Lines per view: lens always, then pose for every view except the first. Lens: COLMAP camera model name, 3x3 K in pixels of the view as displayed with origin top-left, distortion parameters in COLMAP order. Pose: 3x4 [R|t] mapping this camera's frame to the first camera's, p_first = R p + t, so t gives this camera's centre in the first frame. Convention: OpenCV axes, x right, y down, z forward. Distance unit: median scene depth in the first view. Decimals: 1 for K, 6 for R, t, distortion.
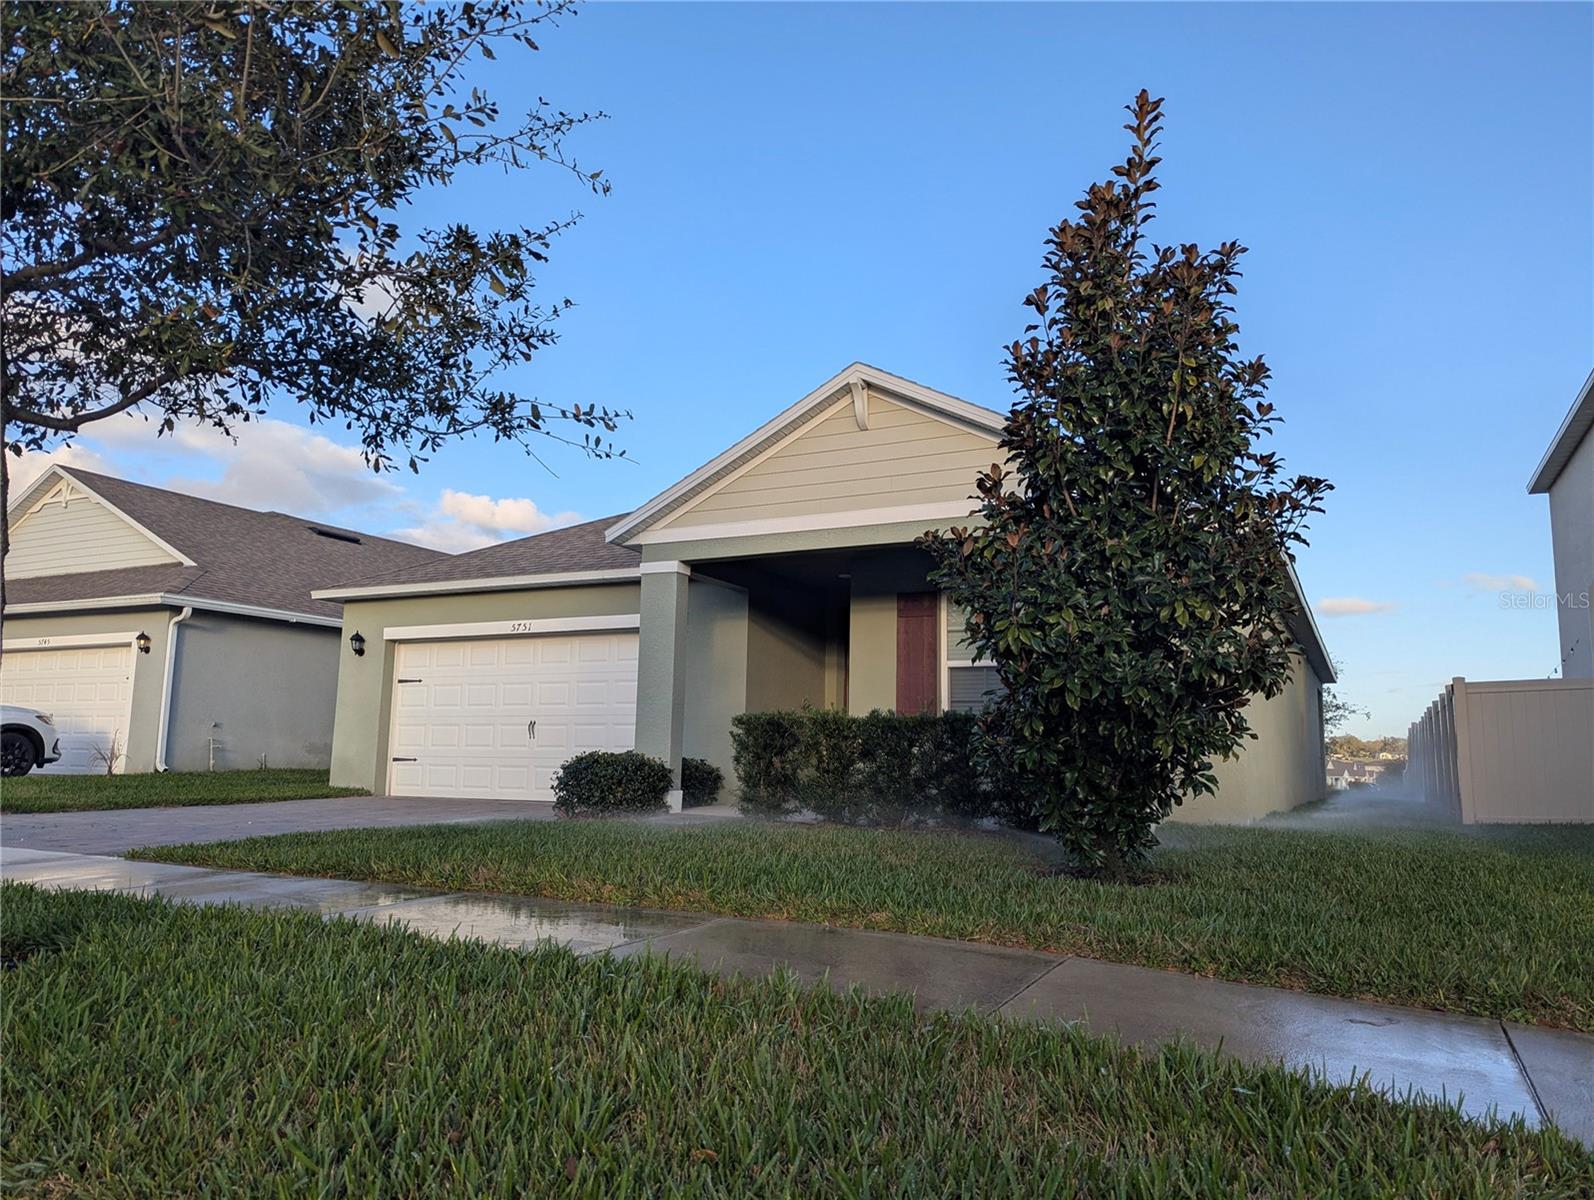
lens RADIAL K [[1094.5, 0, 795.4], [0, 1094.5, 606.4], [0, 0, 1]] dist [0.062841, -0.044317]
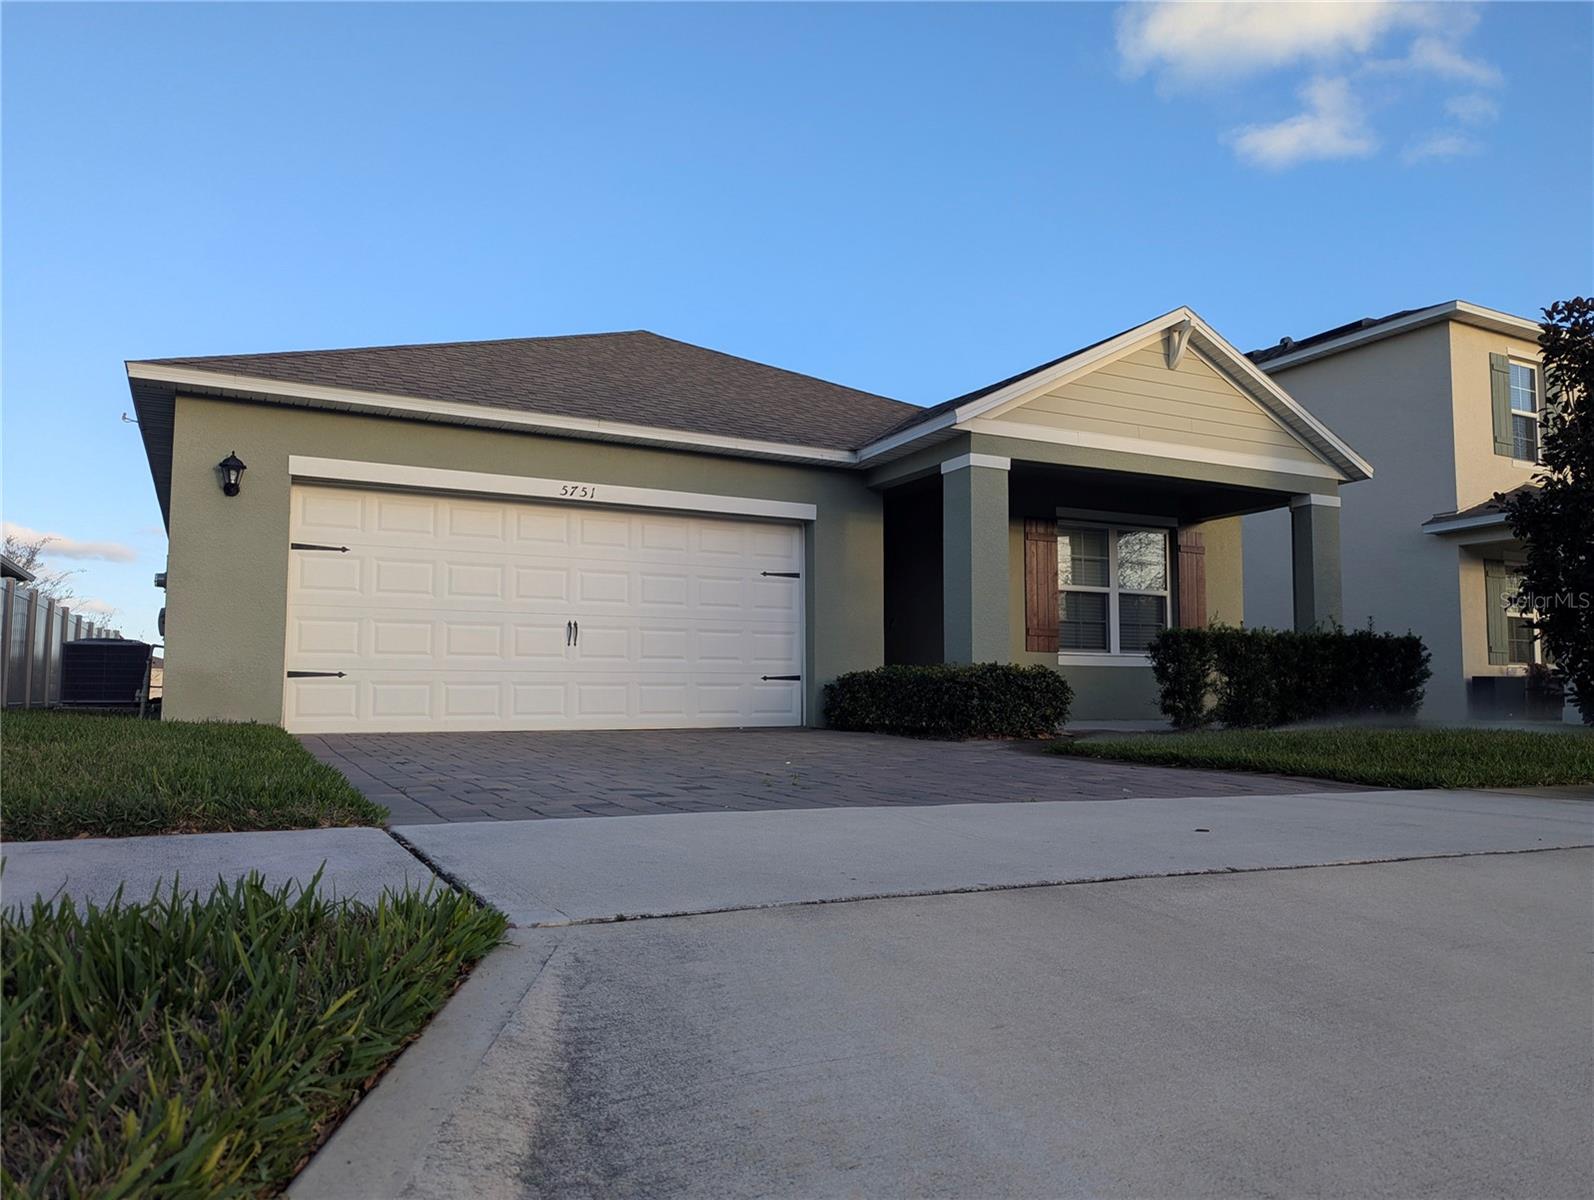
lens RADIAL K [[1094.5, 0, 781.0], [0, 1094.5, 610.1], [0, 0, 1]] dist [0.062841, -0.044317]
pose [[0.594535, 0.049031, 0.802573, -0.739467], [-0.104679, 0.994364, 0.016797, 0.069549], [-0.797226, -0.093999, 0.596317, 0.457585]]
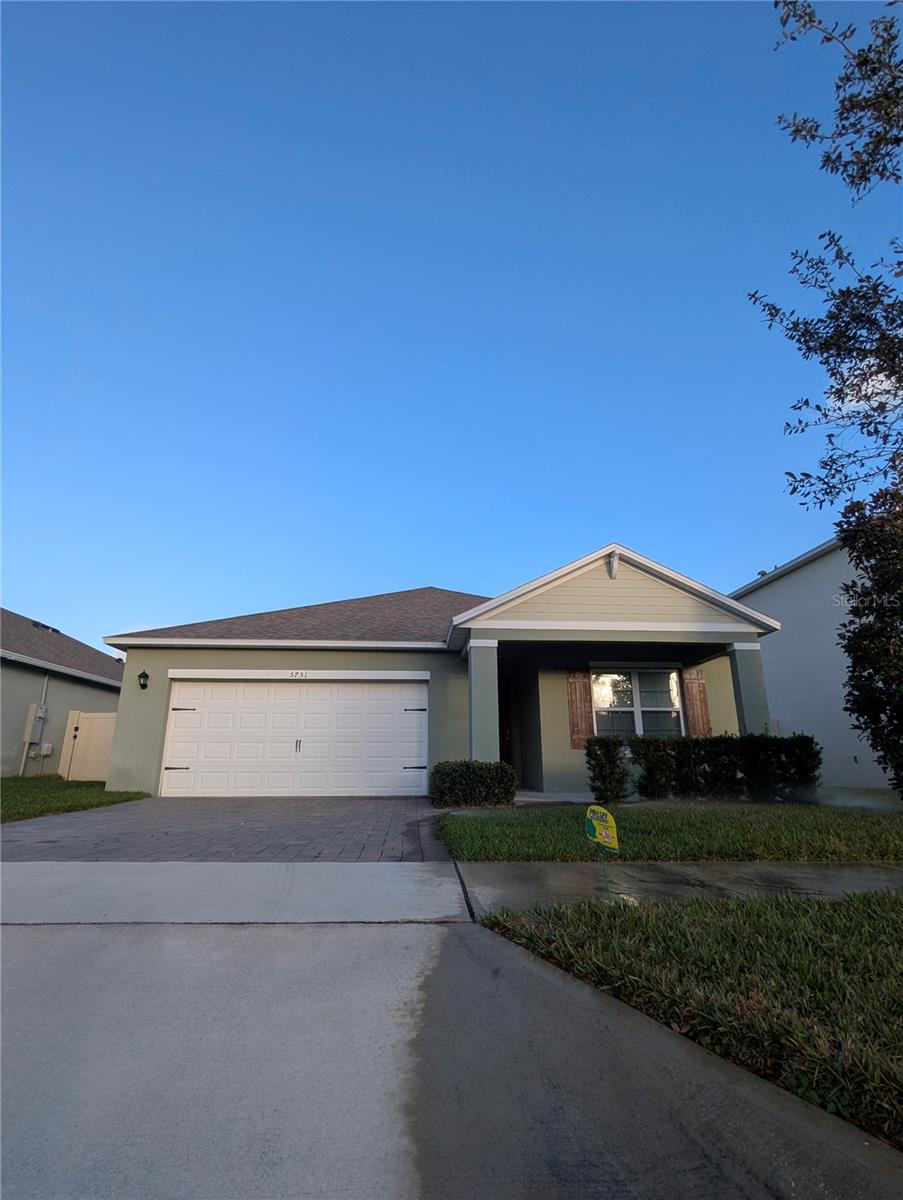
lens RADIAL K [[556.7, 0, 454.6], [0, 556.7, 606.0], [0, 0, 1]] dist [0.001824, 0.001050]
pose [[0.860590, 0.123911, 0.493995, -0.447998], [-0.055281, 0.986948, -0.151256, 0.028945], [-0.506289, 0.102861, 0.856207, 0.243959]]
